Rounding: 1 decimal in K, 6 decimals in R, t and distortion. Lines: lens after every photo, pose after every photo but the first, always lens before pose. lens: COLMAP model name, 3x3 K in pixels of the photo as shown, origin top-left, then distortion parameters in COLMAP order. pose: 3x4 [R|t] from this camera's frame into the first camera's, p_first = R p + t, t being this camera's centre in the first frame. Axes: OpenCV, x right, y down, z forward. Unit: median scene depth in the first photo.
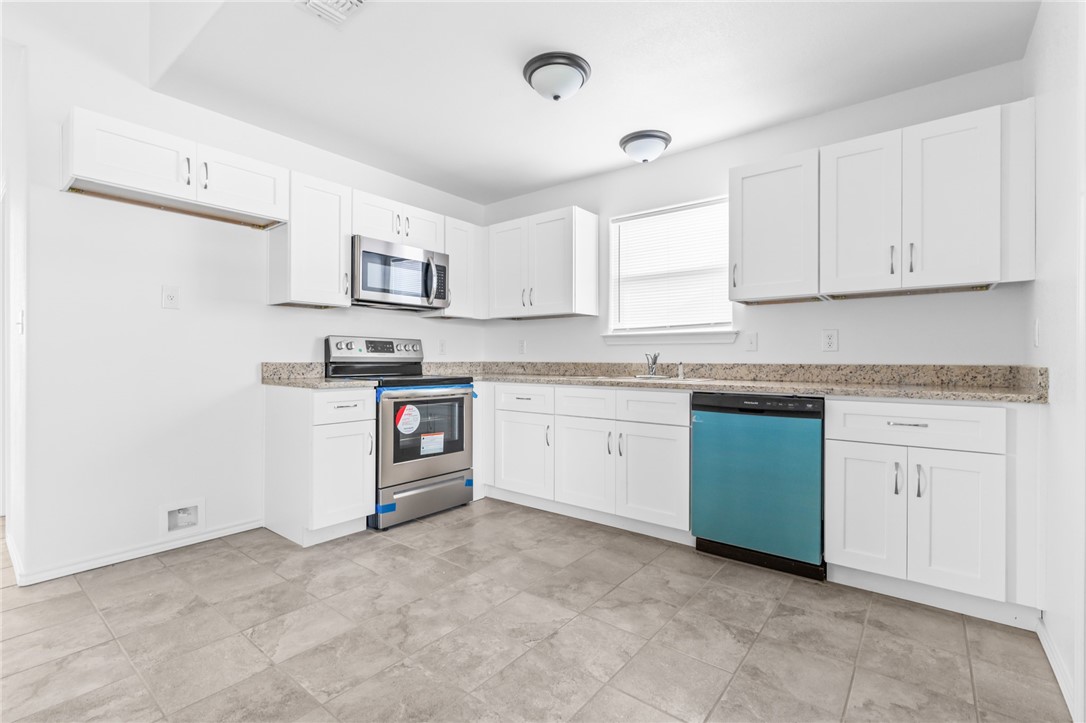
lens RADIAL K [[488.8, 0, 543.0], [0, 488.8, 361.5], [0, 0, 1]] dist [-0.012976, 0.005503]
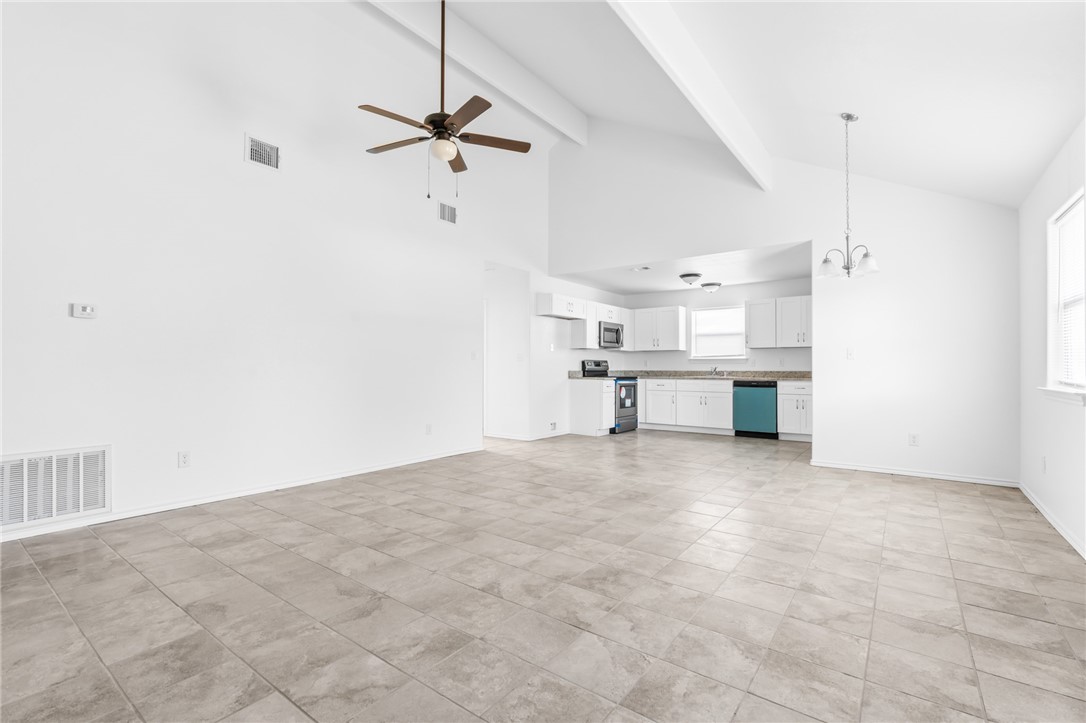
lens RADIAL K [[488.8, 0, 543.0], [0, 488.8, 361.5], [0, 0, 1]] dist [-0.012976, 0.005503]
pose [[0.999756, -0.000591, 0.022086, -0.746753], [0.001016, 0.999815, -0.019217, 0.002957], [-0.022070, 0.019235, 0.999571, -1.573301]]
